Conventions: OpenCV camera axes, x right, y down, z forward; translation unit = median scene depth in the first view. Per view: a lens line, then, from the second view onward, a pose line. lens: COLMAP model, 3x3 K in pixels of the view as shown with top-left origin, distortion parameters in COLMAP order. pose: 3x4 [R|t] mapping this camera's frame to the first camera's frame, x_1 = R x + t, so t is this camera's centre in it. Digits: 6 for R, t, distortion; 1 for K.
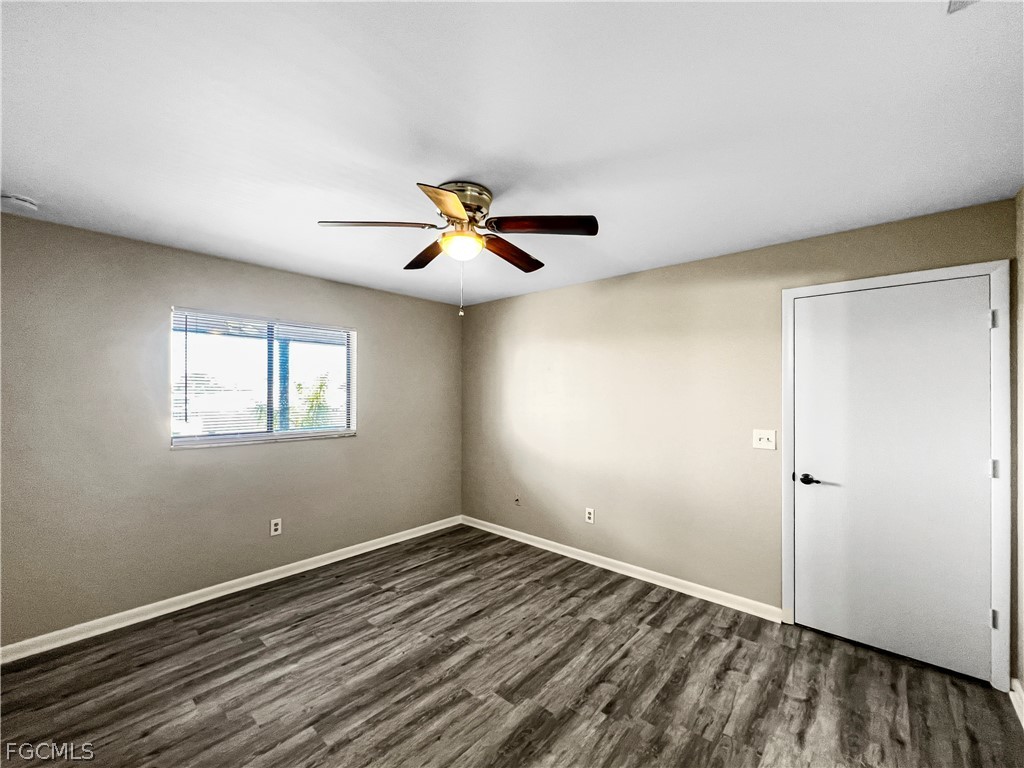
lens RADIAL K [[422.8, 0, 504.8], [0, 422.8, 388.7], [0, 0, 1]] dist [-0.003188, 0.000890]
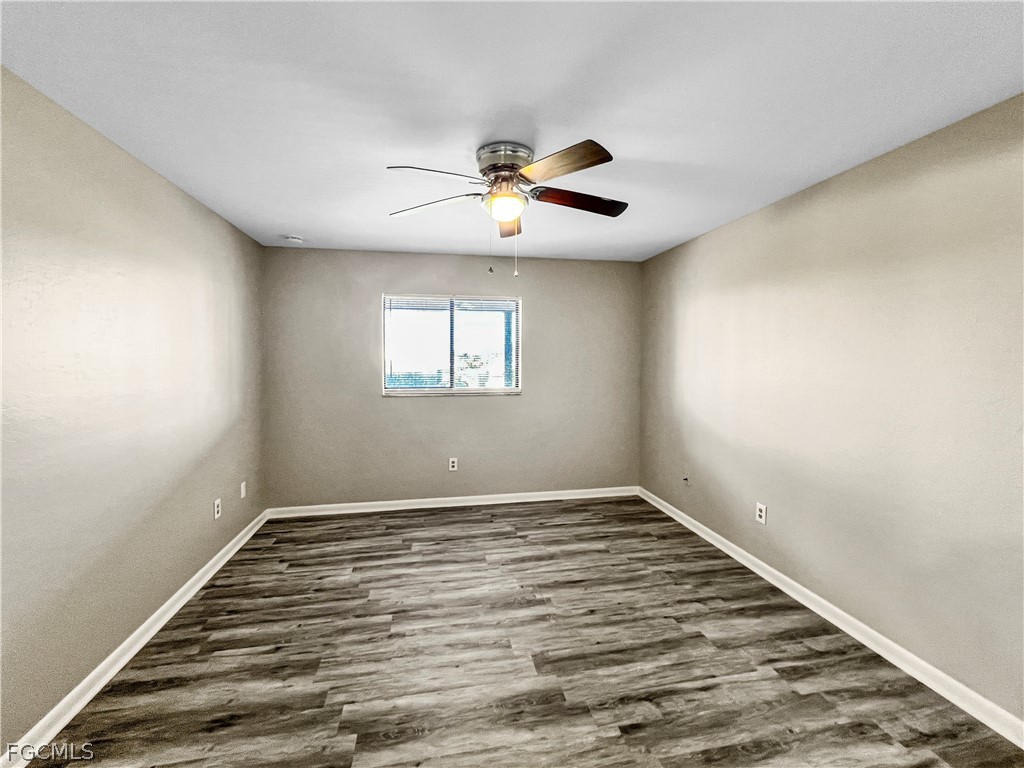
lens RADIAL K [[422.8, 0, 506.3], [0, 422.8, 367.2], [0, 0, 1]] dist [-0.003188, 0.000890]
pose [[0.789418, 0.011752, -0.613743, 0.500909], [0.007608, 0.999553, 0.028925, 0.013055], [0.613808, -0.027503, 0.788976, 0.187743]]
